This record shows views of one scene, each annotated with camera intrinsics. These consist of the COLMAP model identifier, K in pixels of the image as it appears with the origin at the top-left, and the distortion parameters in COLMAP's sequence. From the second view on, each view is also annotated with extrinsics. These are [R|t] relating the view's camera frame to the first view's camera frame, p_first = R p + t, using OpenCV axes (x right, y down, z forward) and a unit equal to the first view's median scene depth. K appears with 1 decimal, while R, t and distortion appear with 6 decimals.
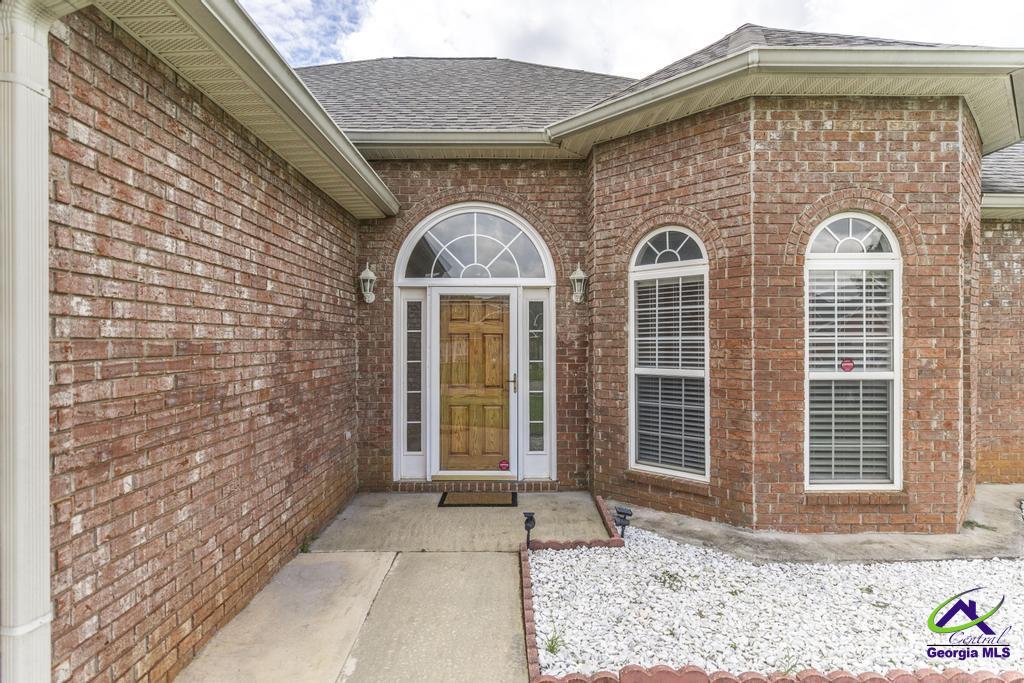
lens RADIAL K [[540.6, 0, 517.7], [0, 540.6, 344.4], [0, 0, 1]] dist [0.005314, -0.001668]
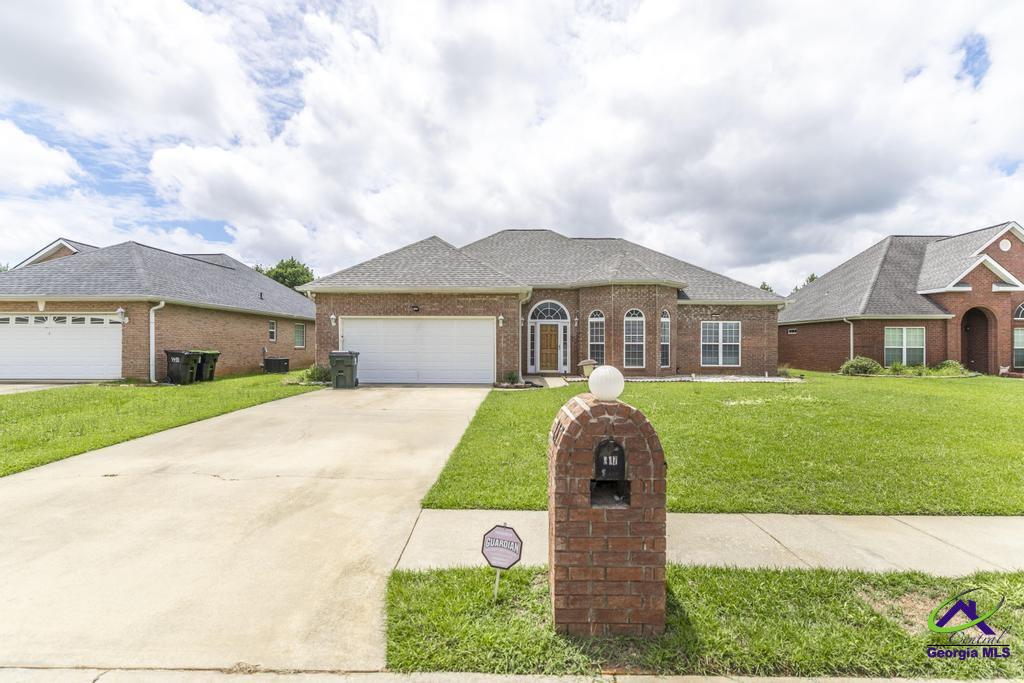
lens RADIAL K [[483.4, 0, 516.4], [0, 483.4, 345.5], [0, 0, 1]] dist [-0.003481, -0.002564]
pose [[0.999480, 0.005176, -0.031816, -0.230897], [-0.005279, 0.999981, -0.003158, 0.081845], [0.031799, 0.003324, 0.999489, -2.752410]]
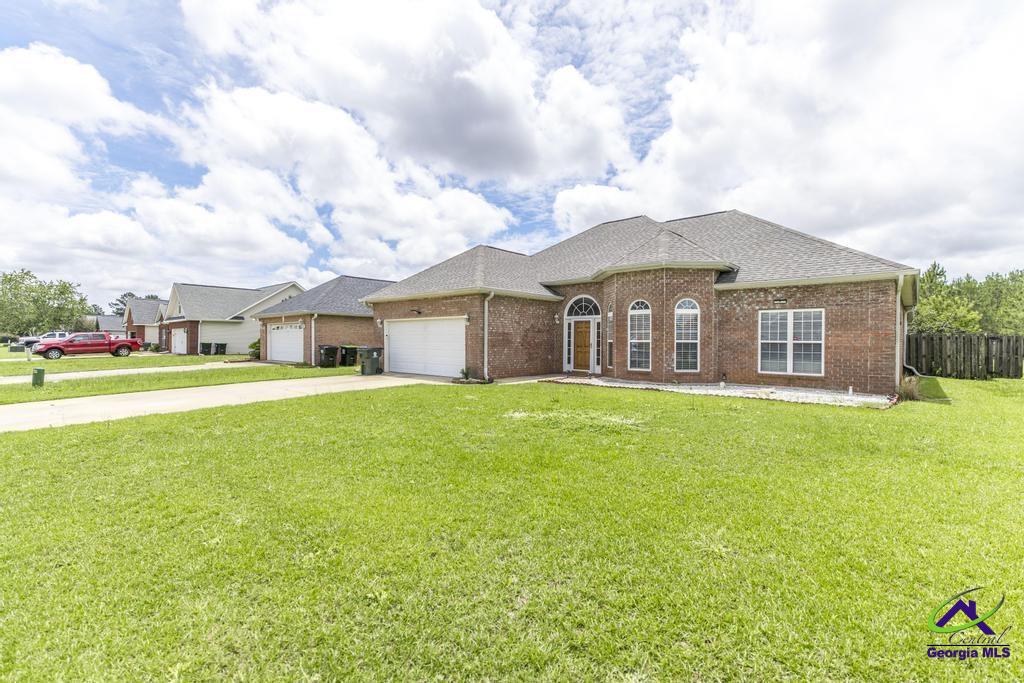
lens RADIAL K [[455.4, 0, 518.8], [0, 455.4, 342.5], [0, 0, 1]] dist [-0.001333, 0.001594]
pose [[0.738498, 0.008674, -0.674200, 1.873412], [-0.010091, 0.999947, 0.001812, 0.059456], [0.674181, 0.005465, 0.738546, -1.725256]]
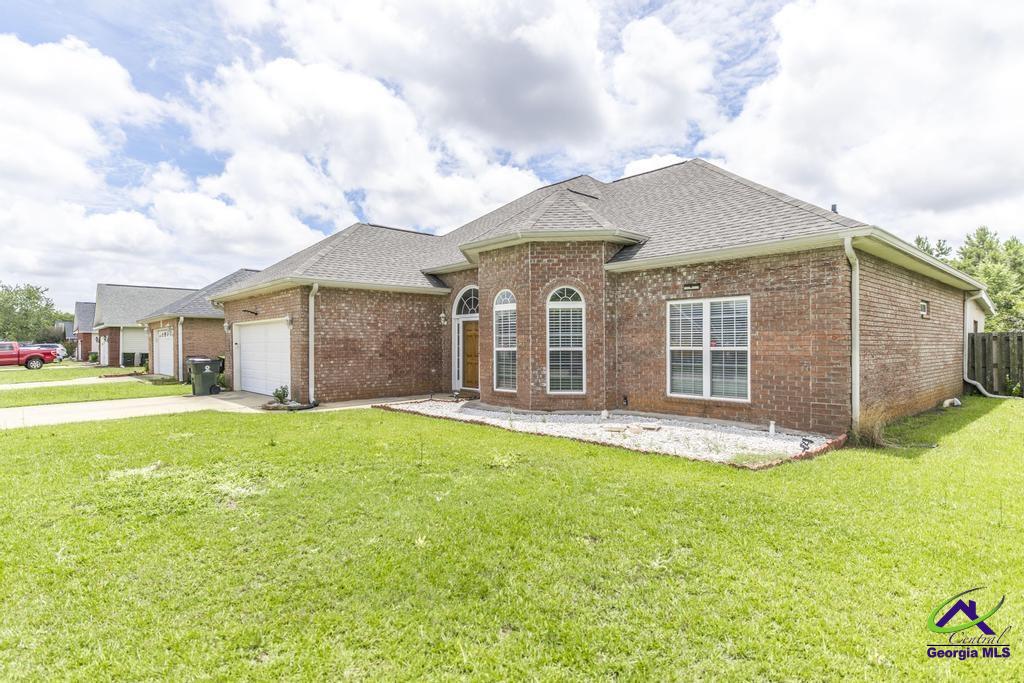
lens RADIAL K [[540.6, 0, 509.8], [0, 540.6, 347.4], [0, 0, 1]] dist [0.005314, -0.001668]
pose [[0.656441, 0.002695, -0.754372, 2.285538], [0.001202, 0.999989, 0.004619, 0.030428], [0.754376, -0.003939, 0.656431, -0.650760]]
